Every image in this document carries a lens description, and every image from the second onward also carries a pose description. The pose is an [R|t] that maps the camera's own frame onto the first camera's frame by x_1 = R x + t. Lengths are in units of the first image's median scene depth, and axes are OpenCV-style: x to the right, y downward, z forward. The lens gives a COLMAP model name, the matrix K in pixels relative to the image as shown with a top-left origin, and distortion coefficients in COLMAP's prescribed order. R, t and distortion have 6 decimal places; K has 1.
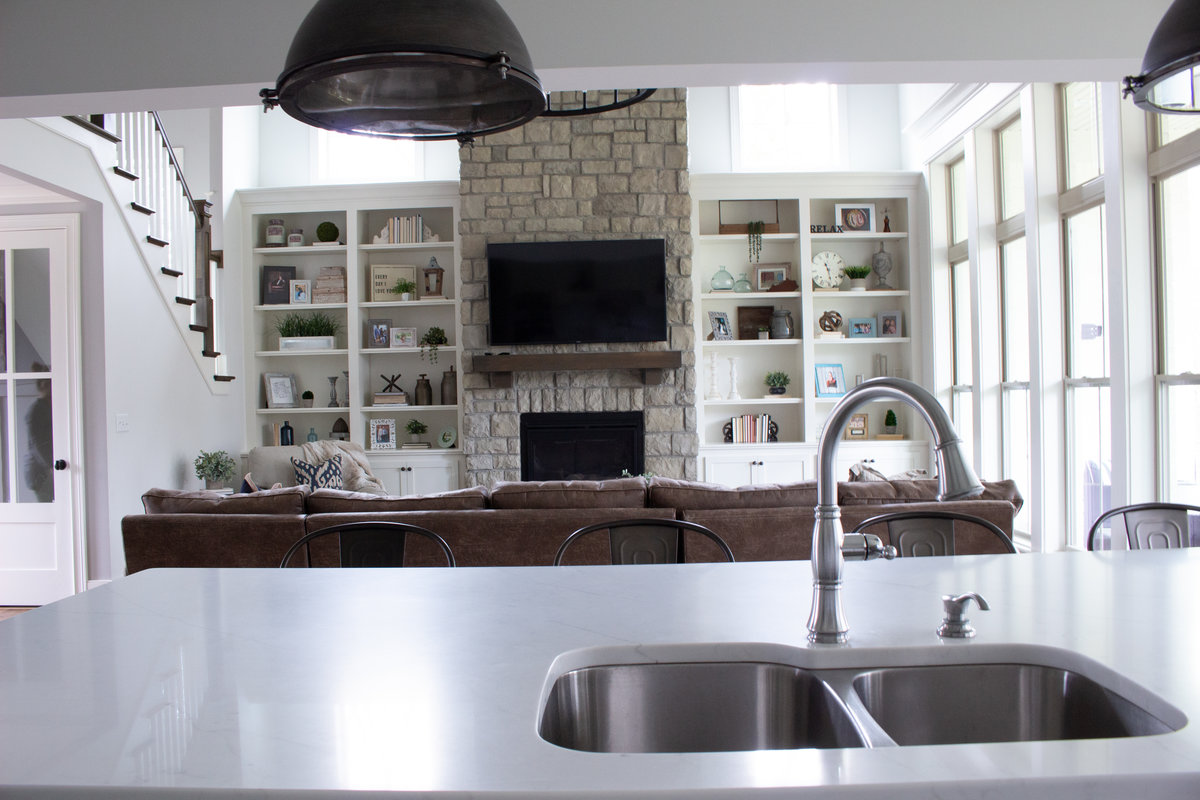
lens RADIAL K [[974.9, 0, 600.0], [0, 974.9, 400.0], [0, 0, 1]] dist [-0.106998, -0.000574]
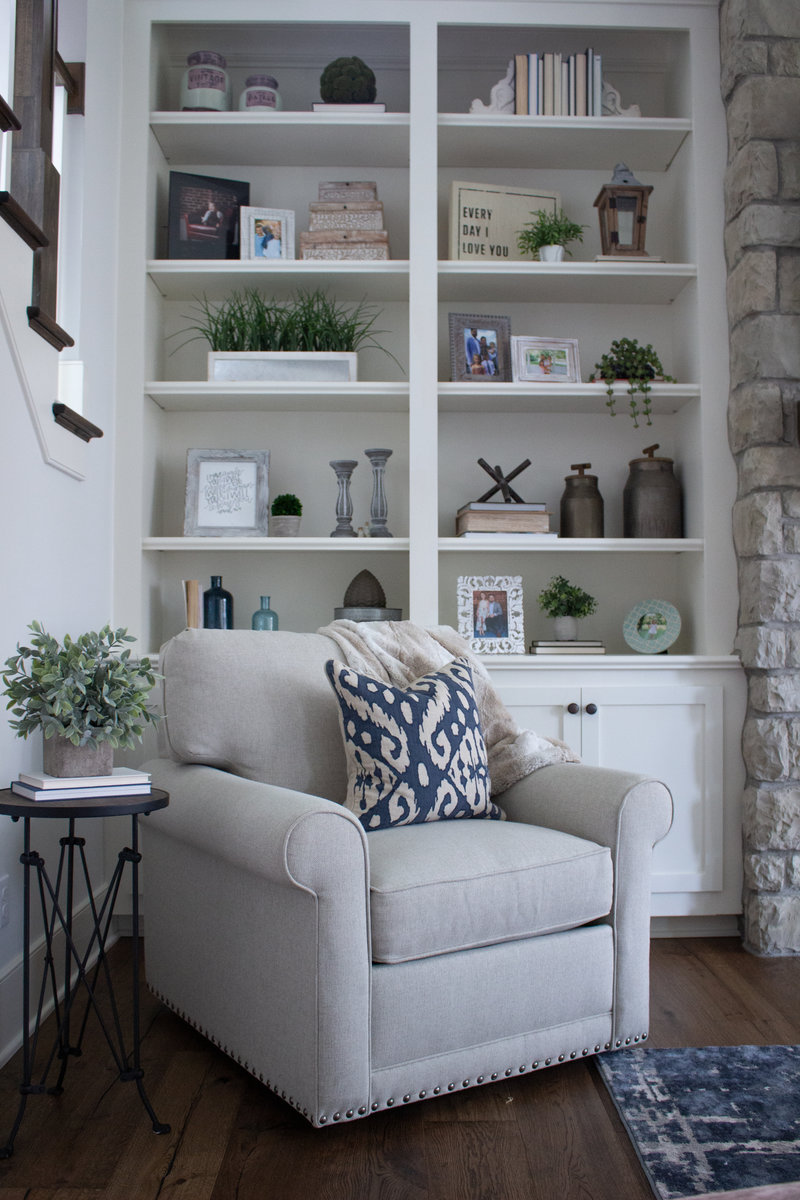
lens RADIAL K [[1054.1, 0, 400.0], [0, 1054.1, 600.0], [0, 0, 1]] dist [-0.148596, 0.131758]
pose [[0.998394, 0.022425, 0.052025, -0.282388], [-0.020348, 0.998988, -0.040113, 0.047030], [-0.052872, 0.038990, 0.997840, 0.607326]]
